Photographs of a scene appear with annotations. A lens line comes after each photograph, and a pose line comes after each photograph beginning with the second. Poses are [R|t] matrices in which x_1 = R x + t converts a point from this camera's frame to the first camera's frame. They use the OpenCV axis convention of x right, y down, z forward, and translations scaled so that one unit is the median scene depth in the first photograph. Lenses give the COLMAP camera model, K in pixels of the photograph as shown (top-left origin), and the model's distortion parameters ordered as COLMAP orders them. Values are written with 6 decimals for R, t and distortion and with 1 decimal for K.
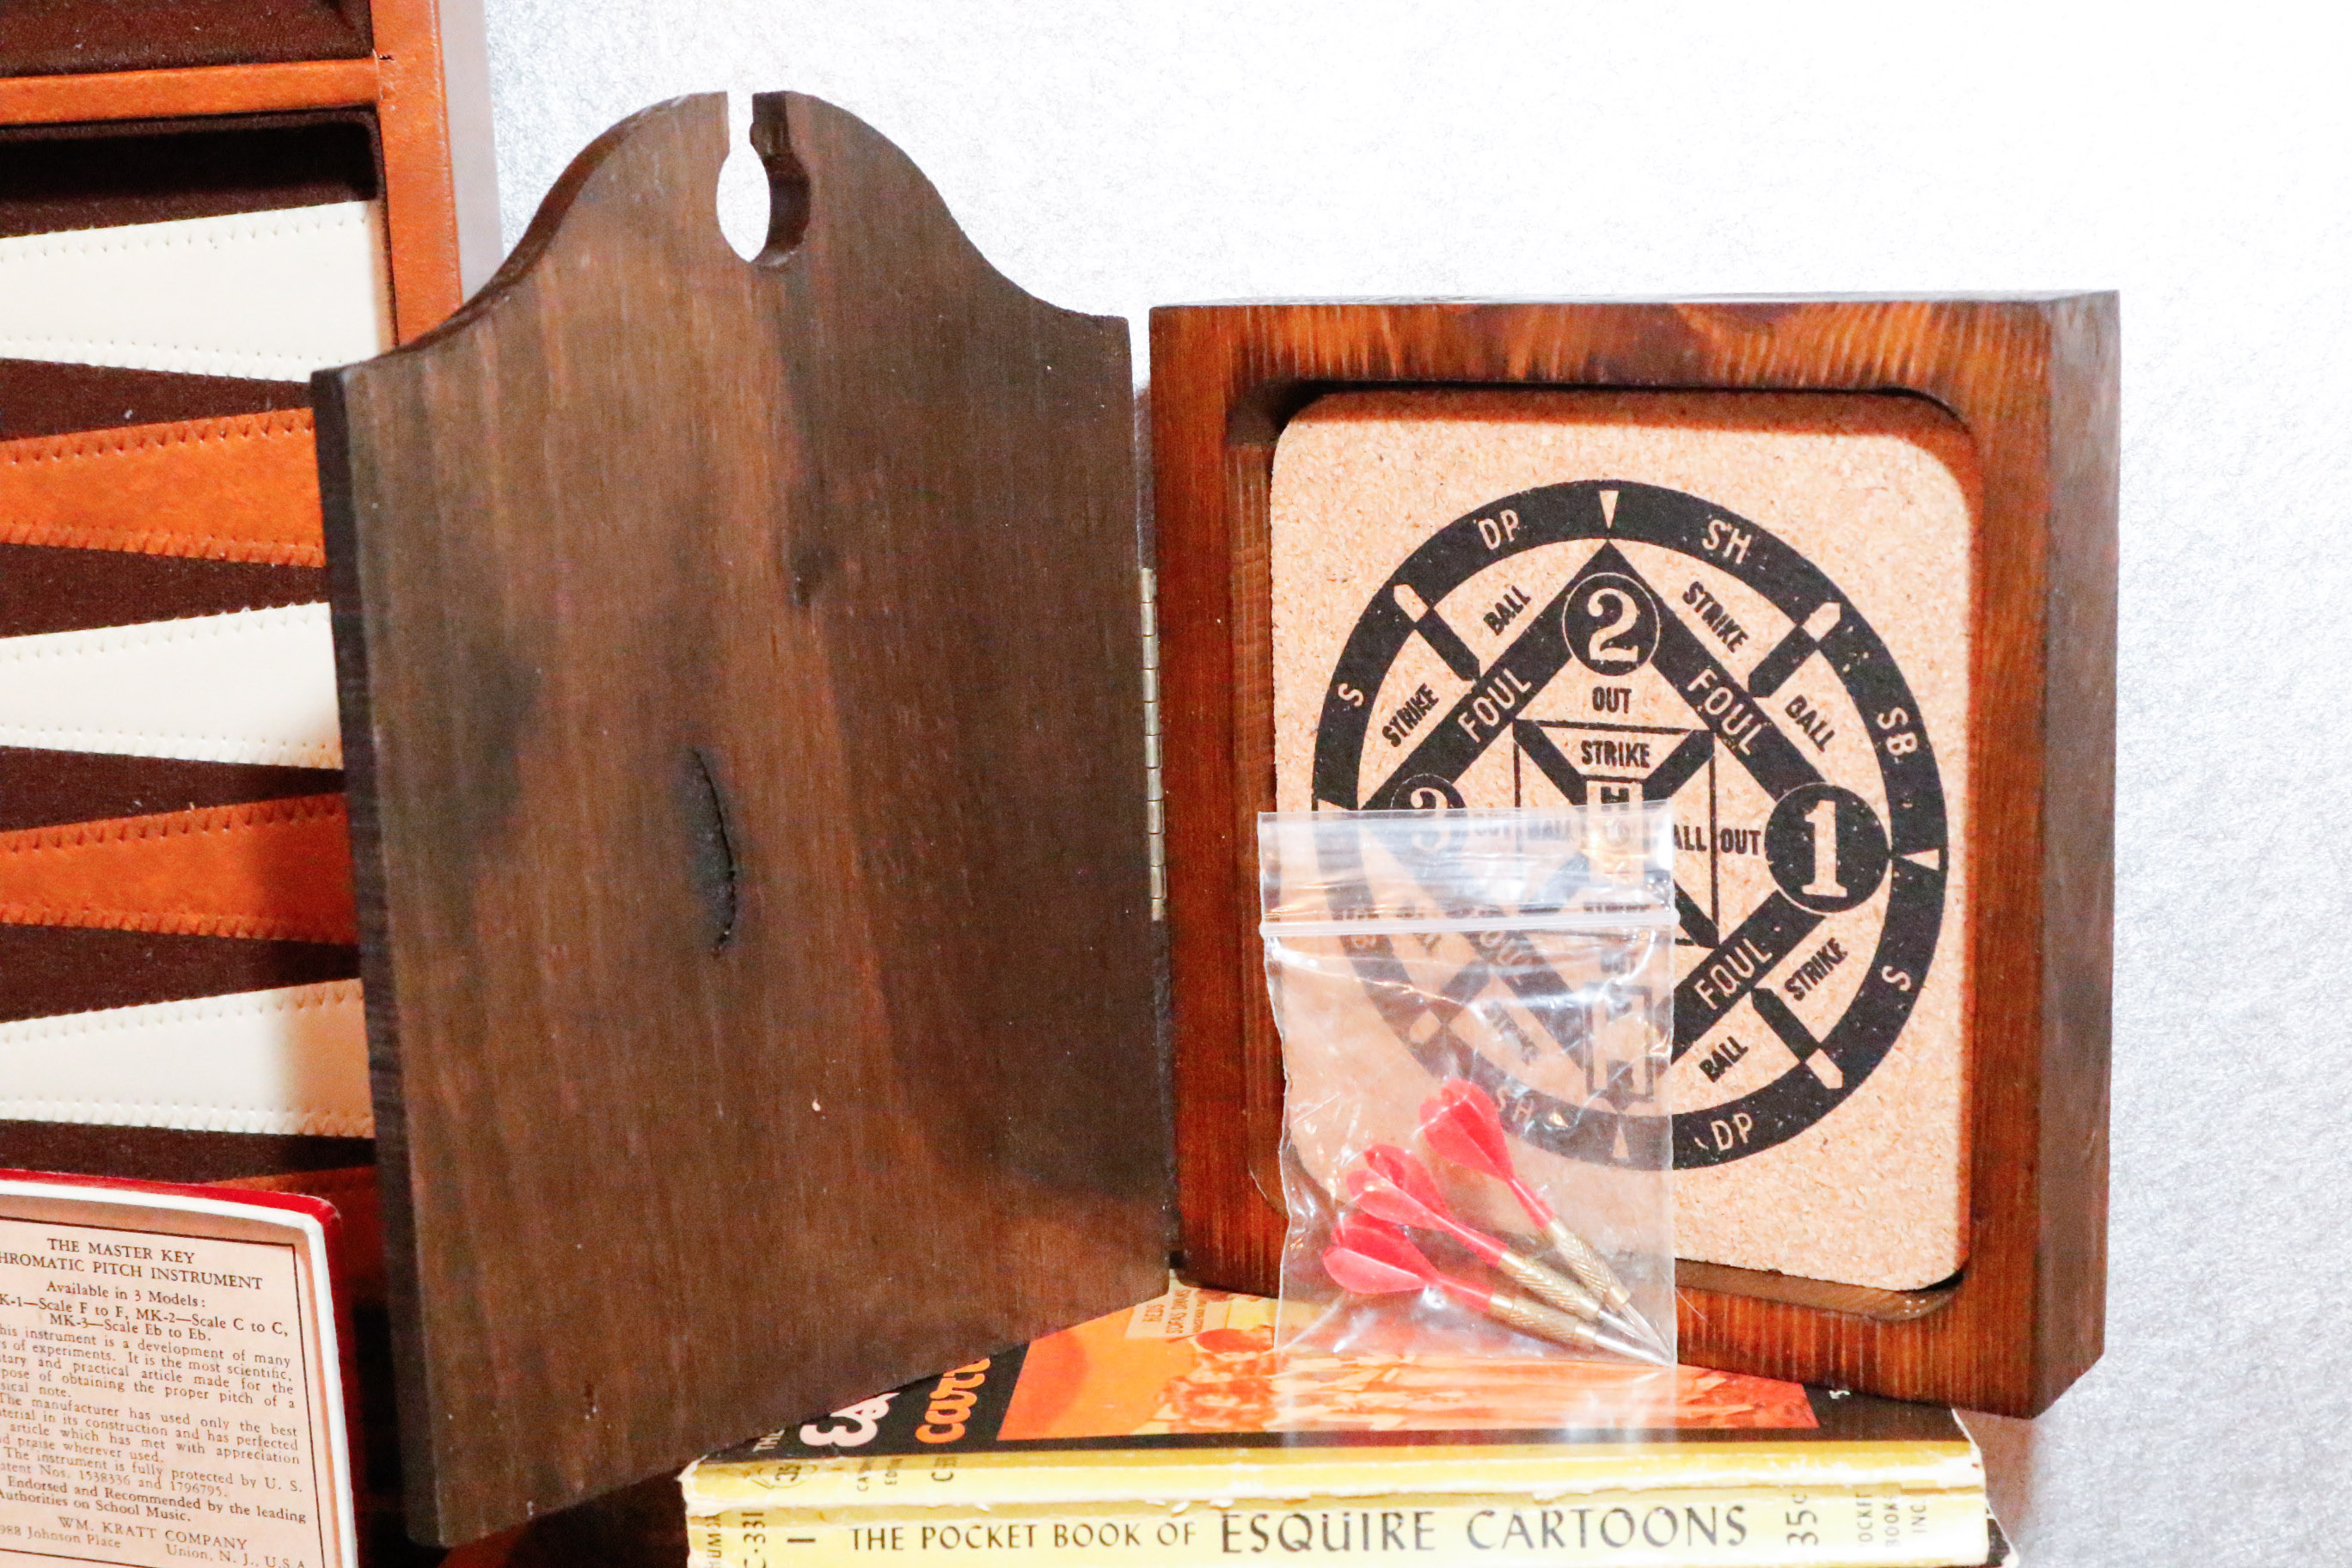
lens RADIAL K [[3450.1, 0, 1192.8], [0, 3450.1, 707.1], [0, 0, 1]] dist [-0.054122, 0.060169]
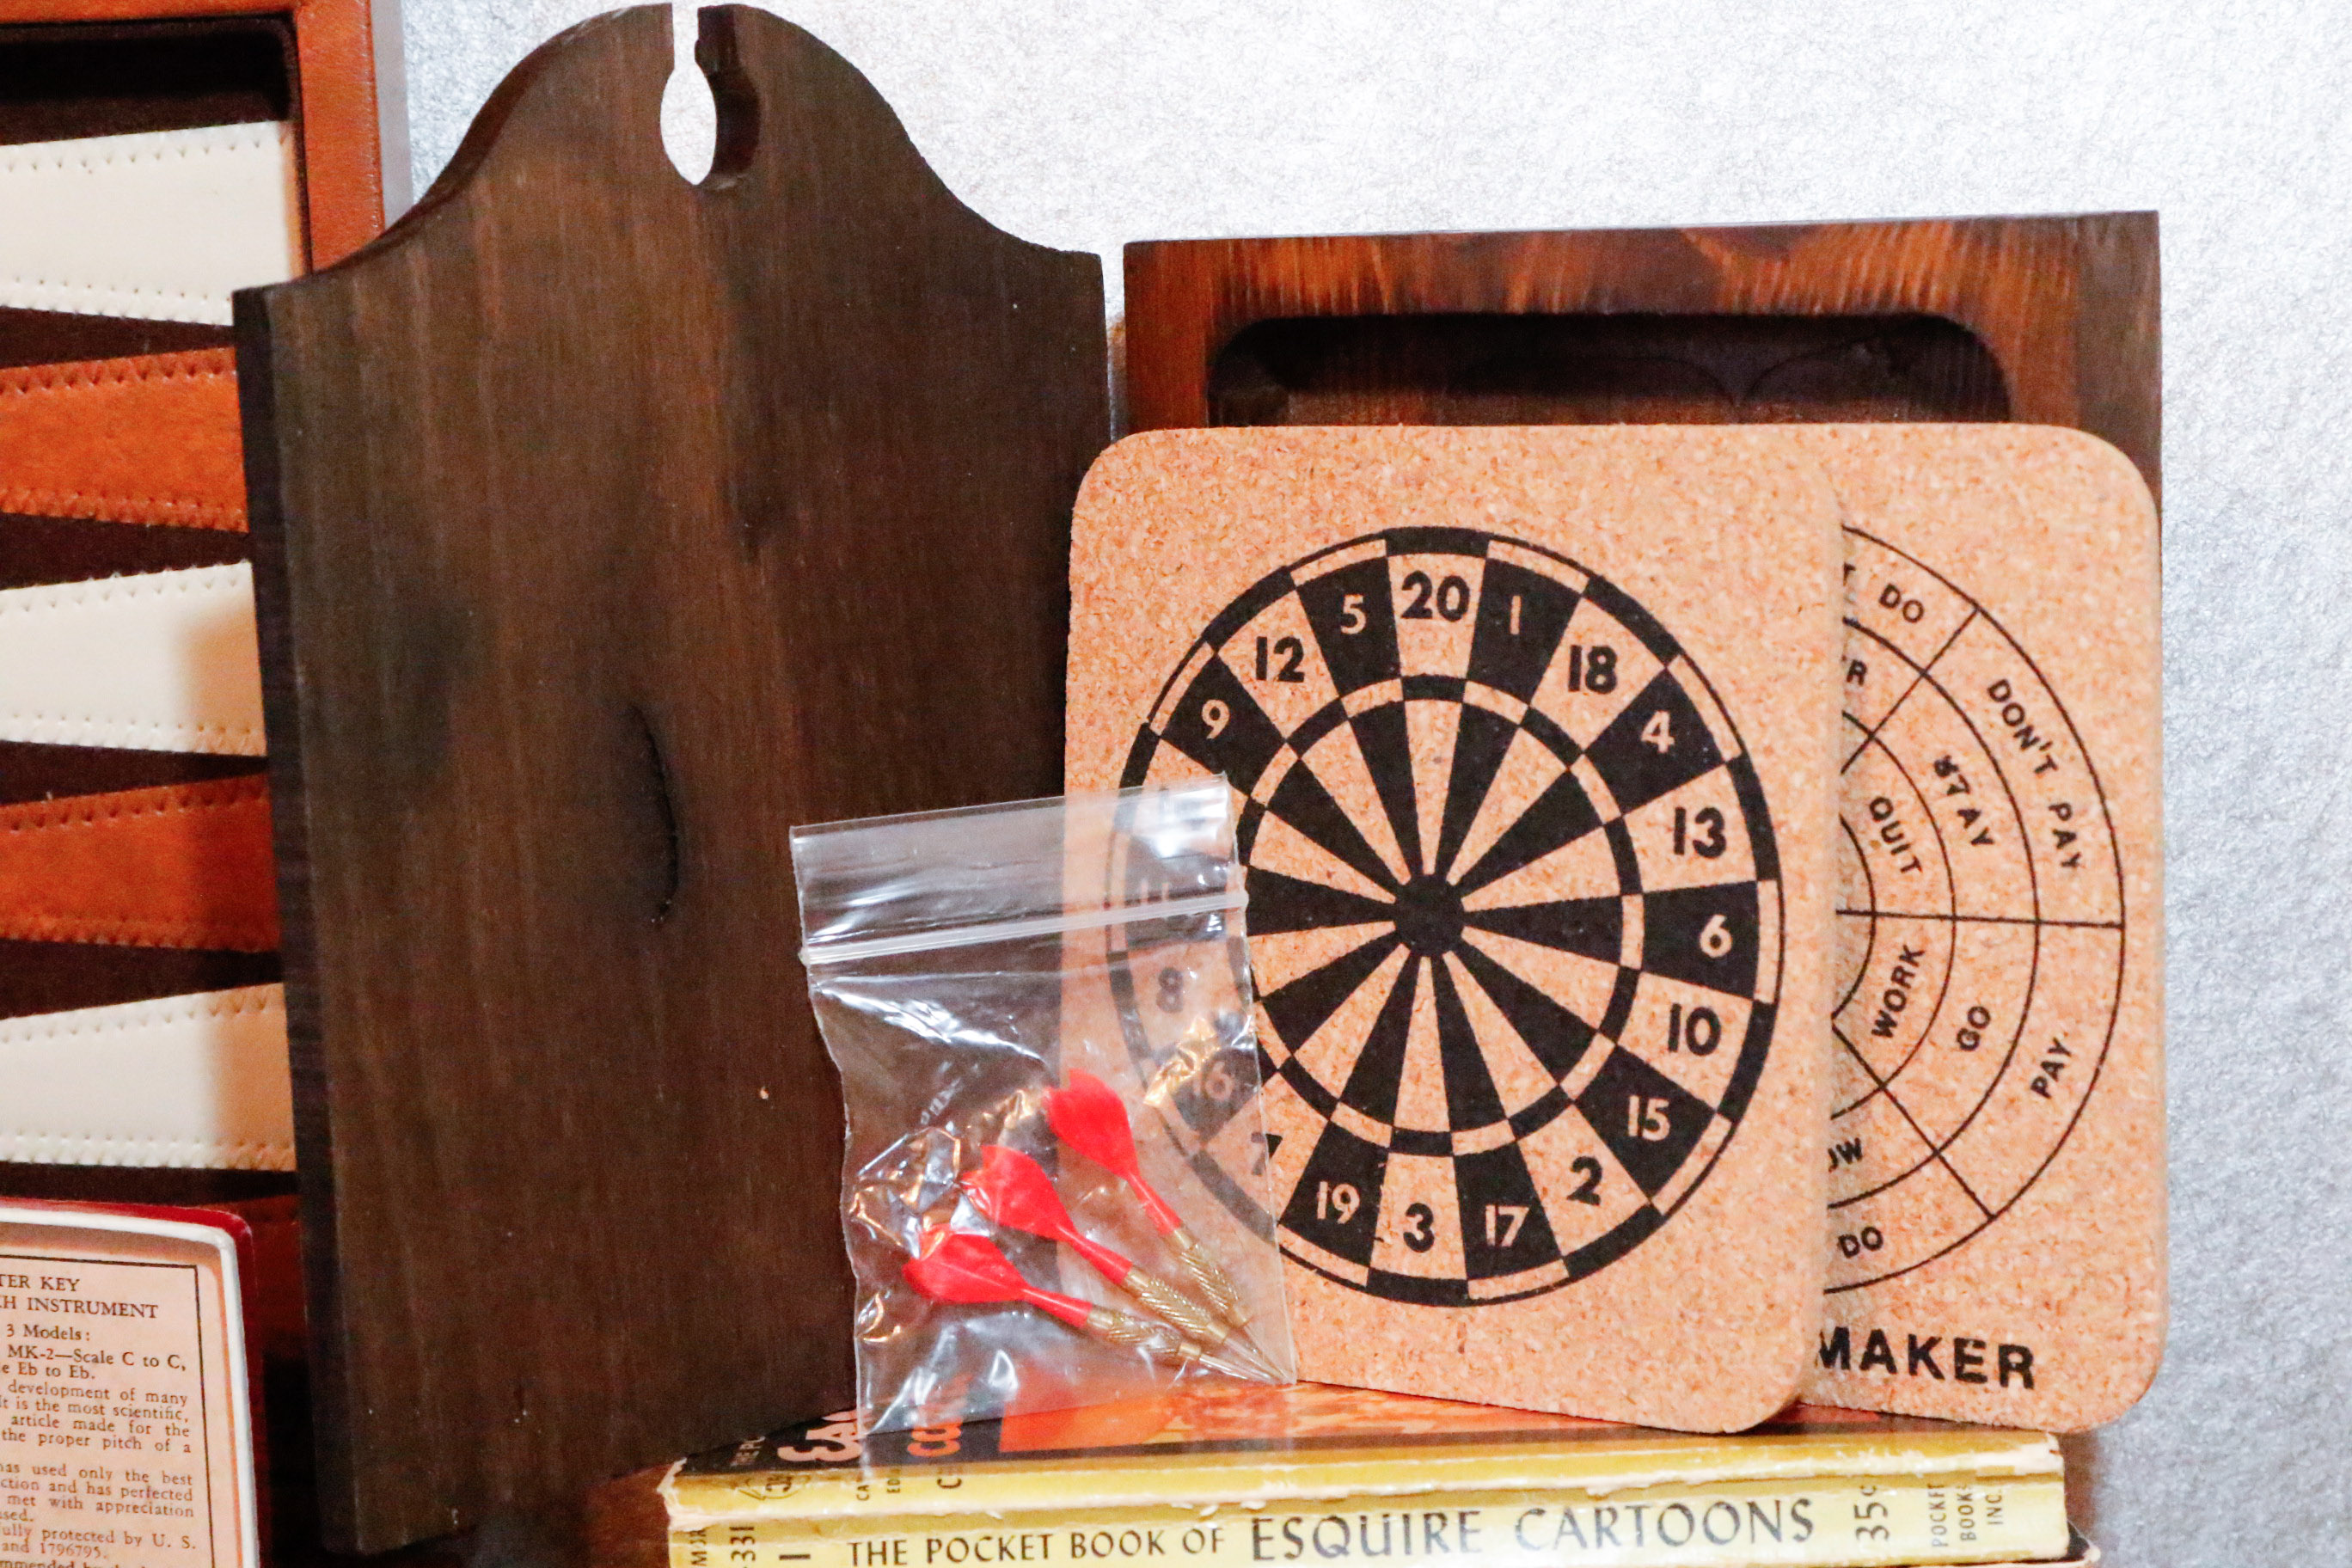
lens RADIAL K [[4167.1, 0, 1179.4], [0, 4167.1, 695.1], [0, 0, 1]] dist [-0.038652, 0.291992]
pose [[0.997484, -0.003177, 0.070826, -0.079846], [0.005935, 0.999231, -0.038755, 0.049902], [-0.070648, 0.039078, 0.996736, -0.111785]]
